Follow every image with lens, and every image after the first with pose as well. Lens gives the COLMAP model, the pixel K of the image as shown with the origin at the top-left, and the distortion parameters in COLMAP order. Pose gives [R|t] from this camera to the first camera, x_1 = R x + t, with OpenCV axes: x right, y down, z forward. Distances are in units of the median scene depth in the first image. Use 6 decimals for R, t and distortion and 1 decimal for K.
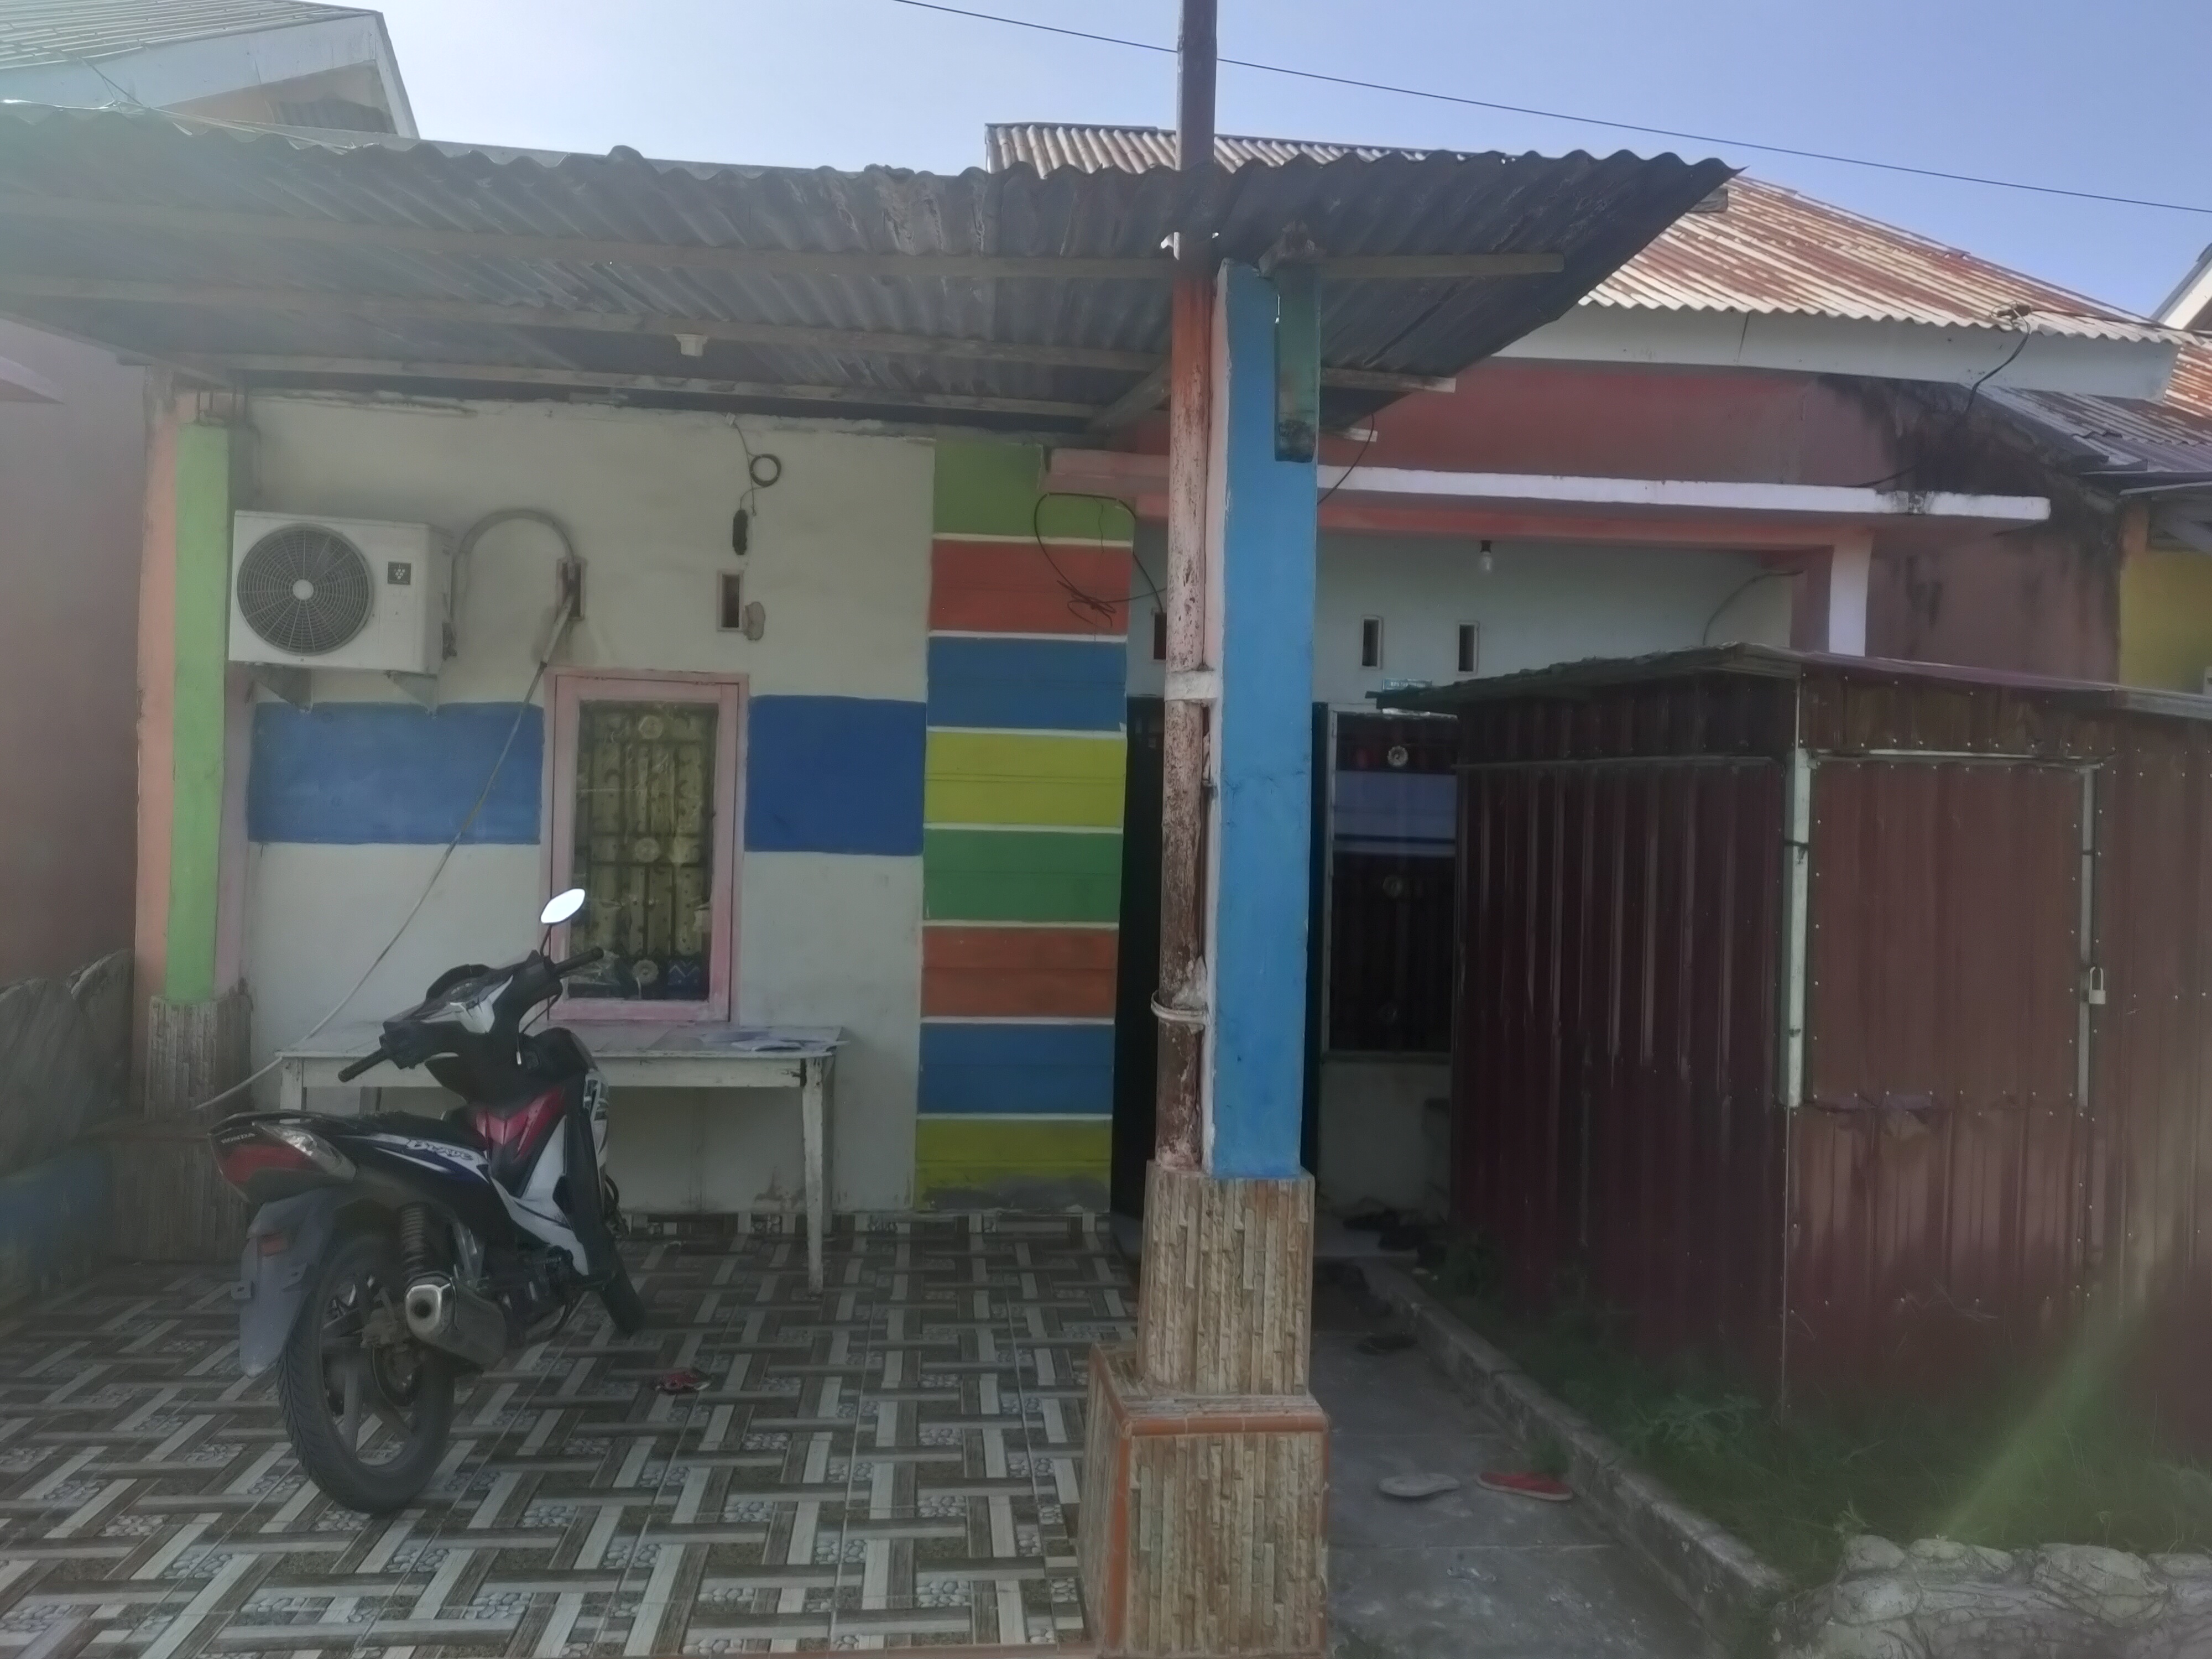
lens RADIAL K [[1720.4, 0, 1106.0], [0, 1720.4, 829.5], [0, 0, 1]] dist [0.061718, -0.066778]
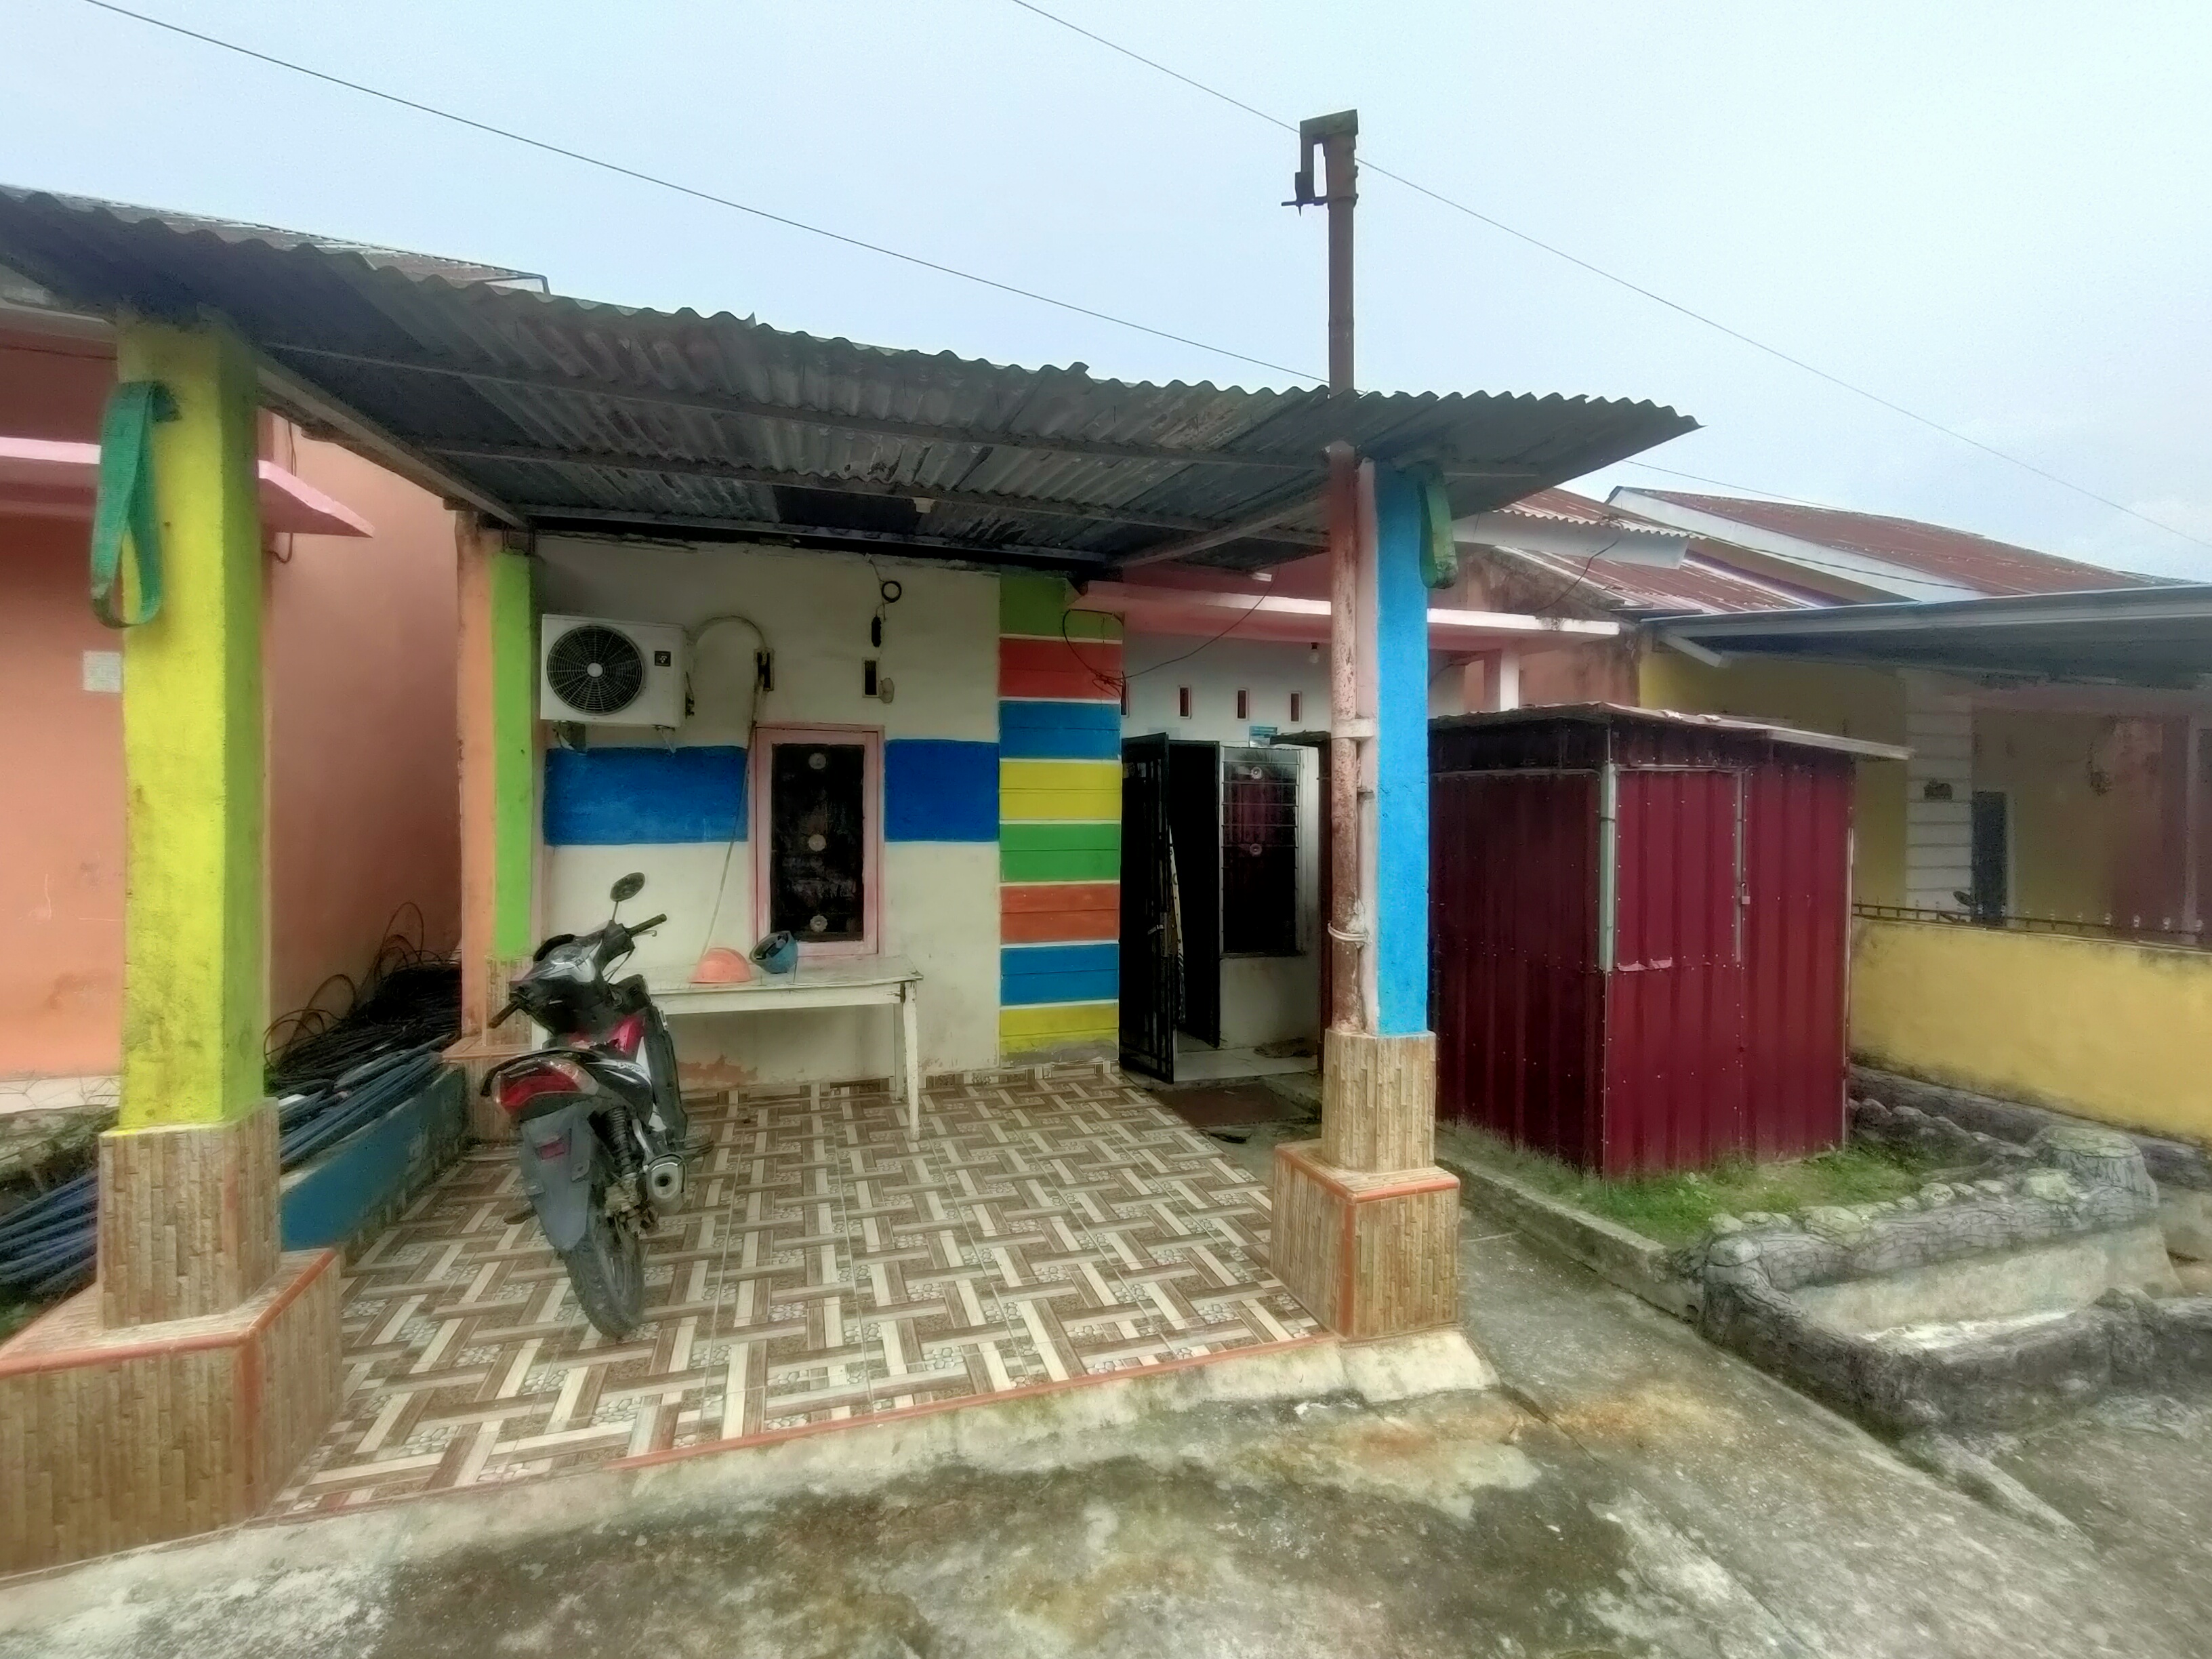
lens RADIAL K [[1048.1, 0, 1238.6], [0, 1048.1, 836.6], [0, 0, 1]] dist [0.000844, 0.000048]
pose [[0.978431, -0.028949, 0.204538, -0.224202], [0.025473, 0.999483, 0.019609, -0.005354], [-0.205000, -0.013976, 0.978662, 0.070842]]
